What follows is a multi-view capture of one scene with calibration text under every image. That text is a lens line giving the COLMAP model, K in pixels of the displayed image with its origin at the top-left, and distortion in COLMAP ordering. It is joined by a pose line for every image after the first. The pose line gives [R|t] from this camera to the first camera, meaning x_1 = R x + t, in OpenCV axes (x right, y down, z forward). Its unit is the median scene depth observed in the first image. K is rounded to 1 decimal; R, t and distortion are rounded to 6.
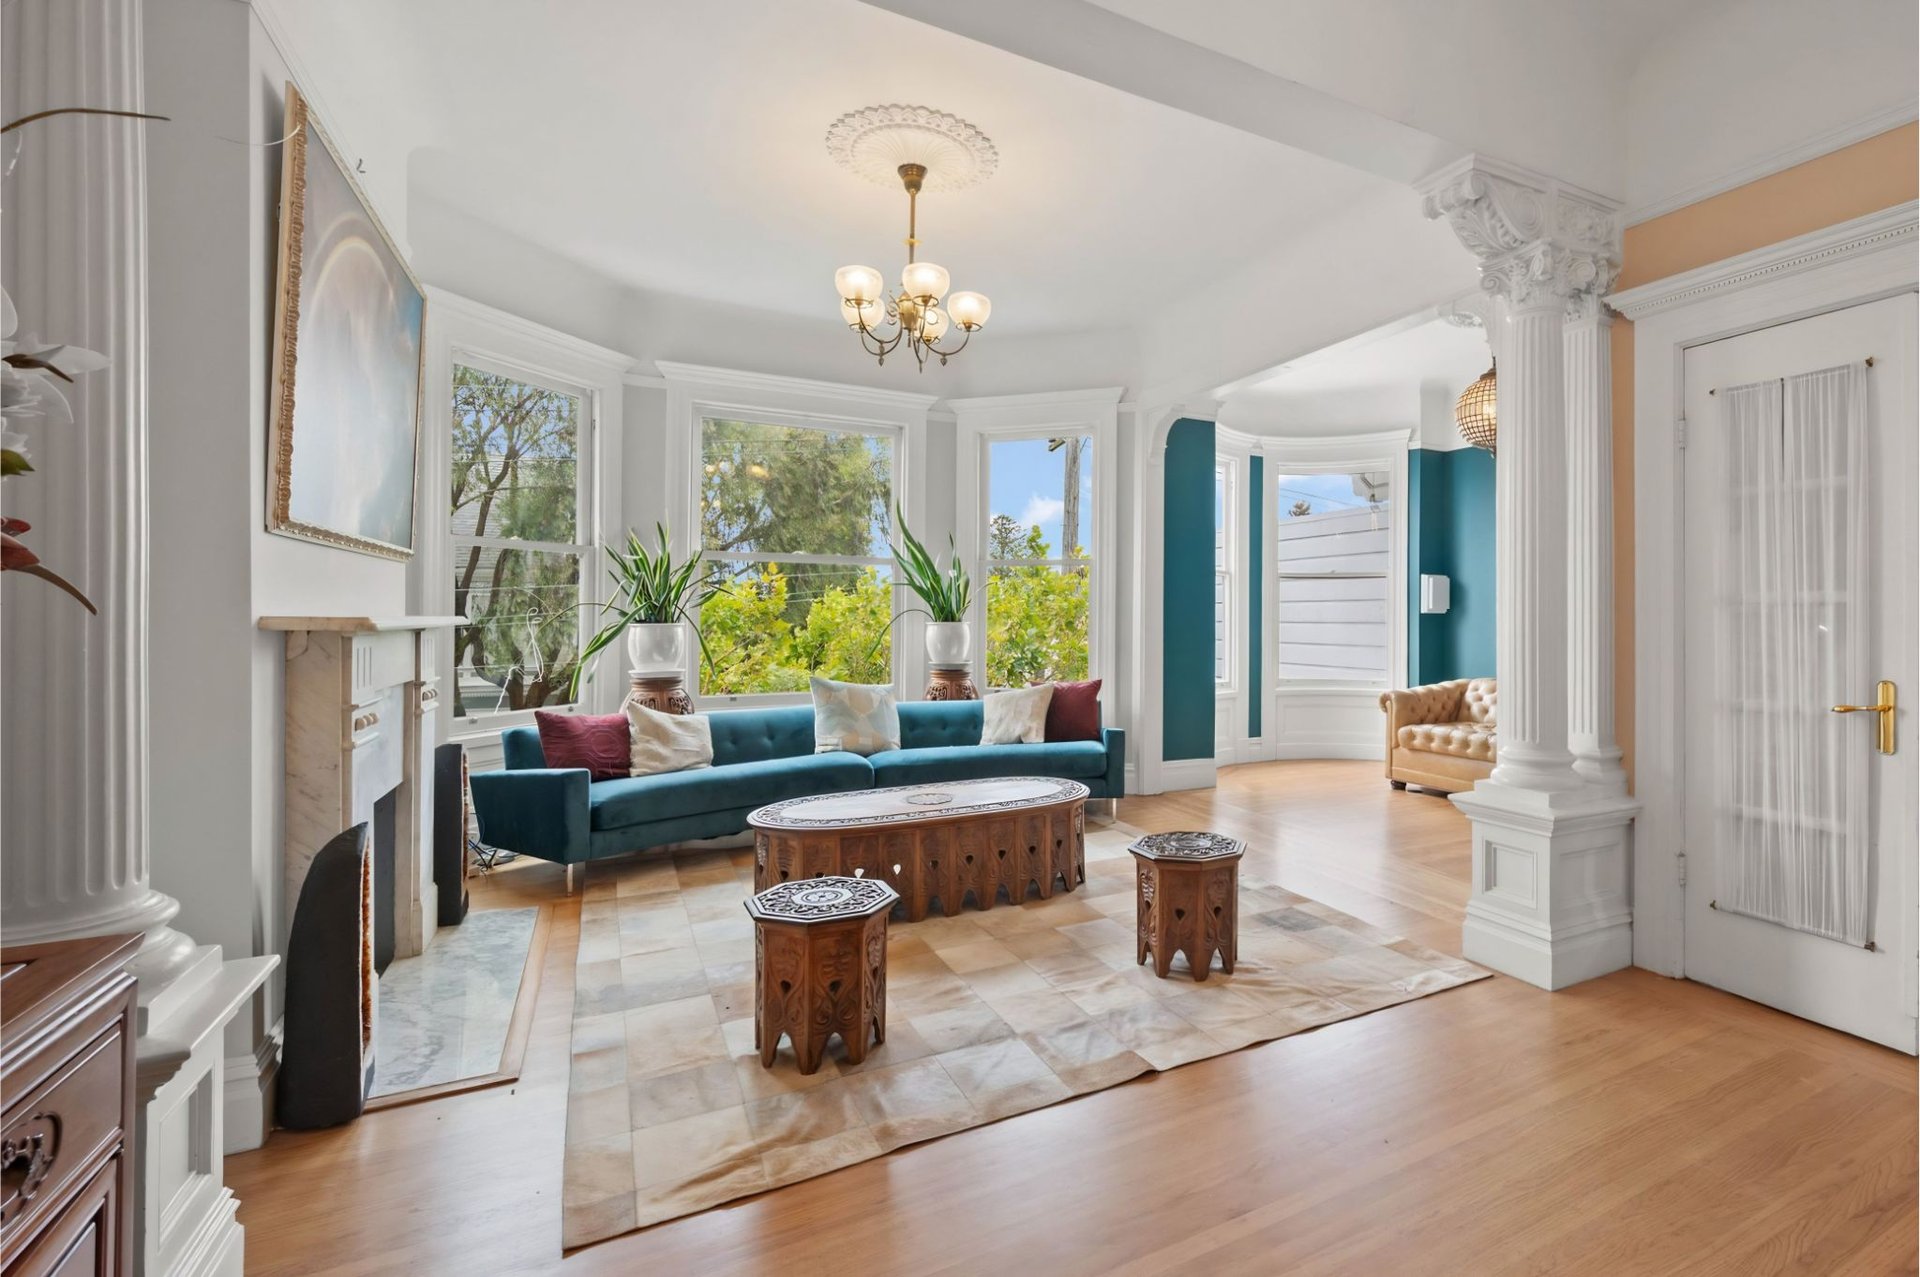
lens RADIAL K [[870.7, 0, 1099.1], [0, 870.7, 610.6], [0, 0, 1]] dist [-0.001580, 0.000222]
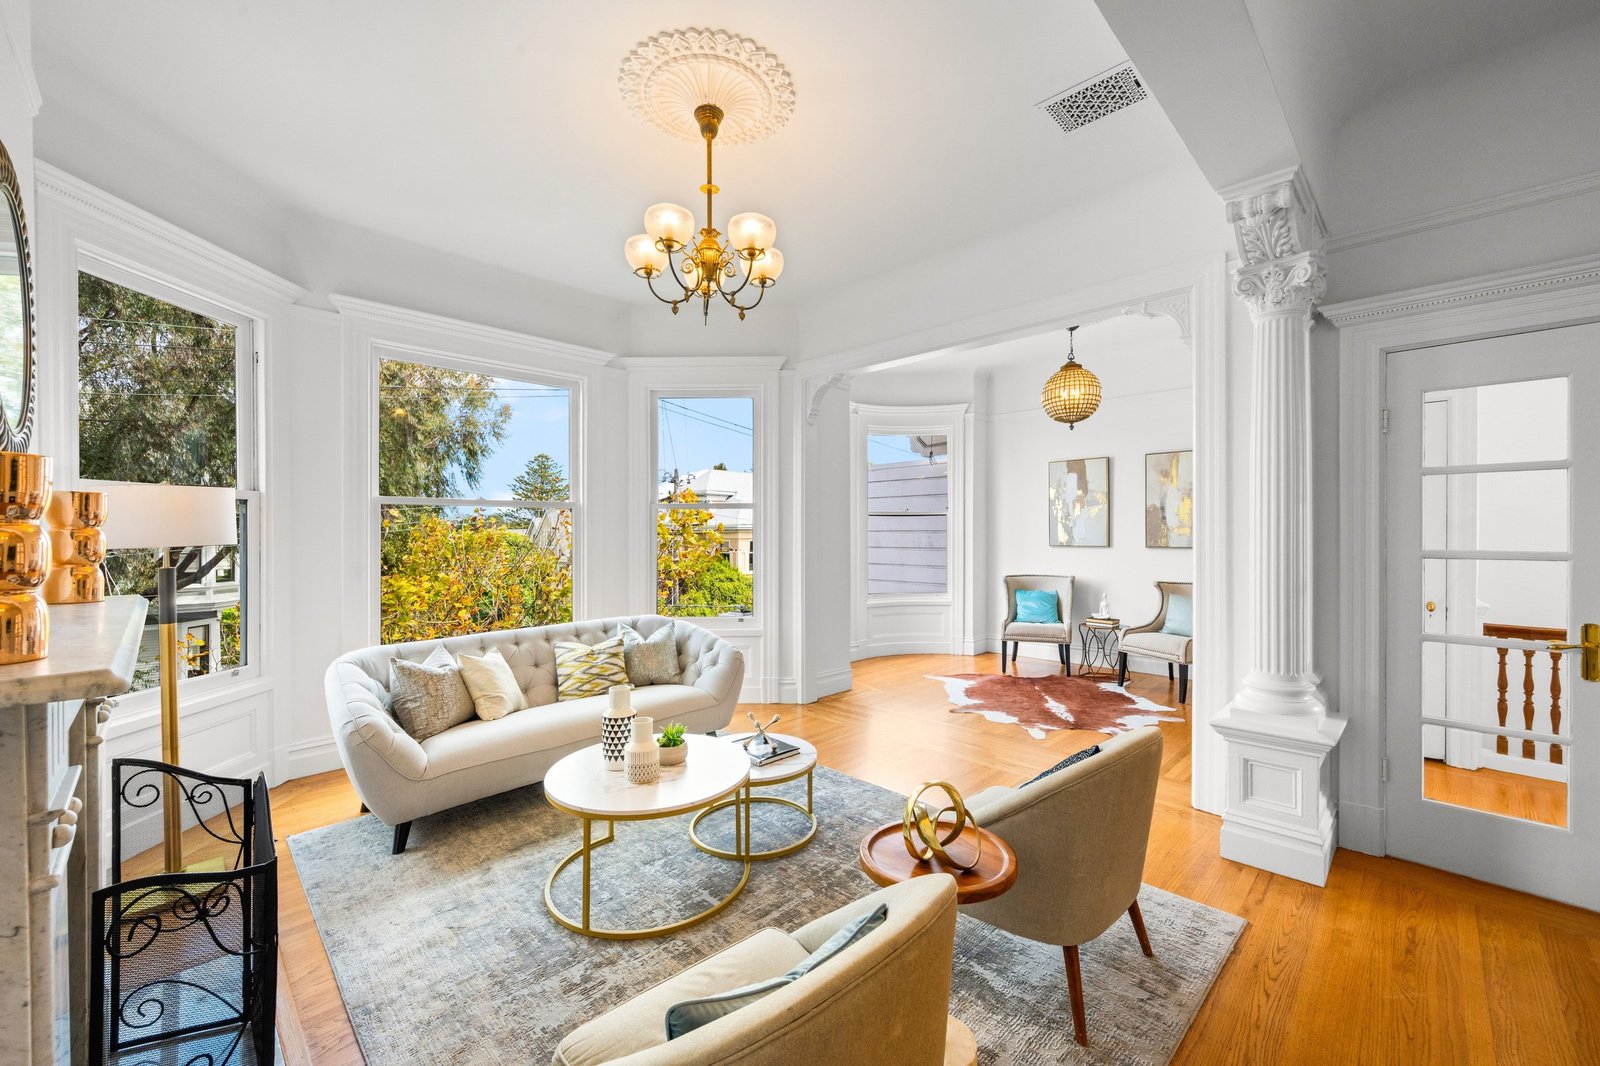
lens RADIAL K [[629.1, 0, 800.0], [0, 629.1, 533.0], [0, 0, 1]] dist [0.002139, 0.000168]
pose [[0.959988, -0.009152, 0.279890, -0.371576], [0.006520, 0.999925, 0.010333, -0.055871], [-0.279964, -0.008094, 0.959976, 0.349168]]
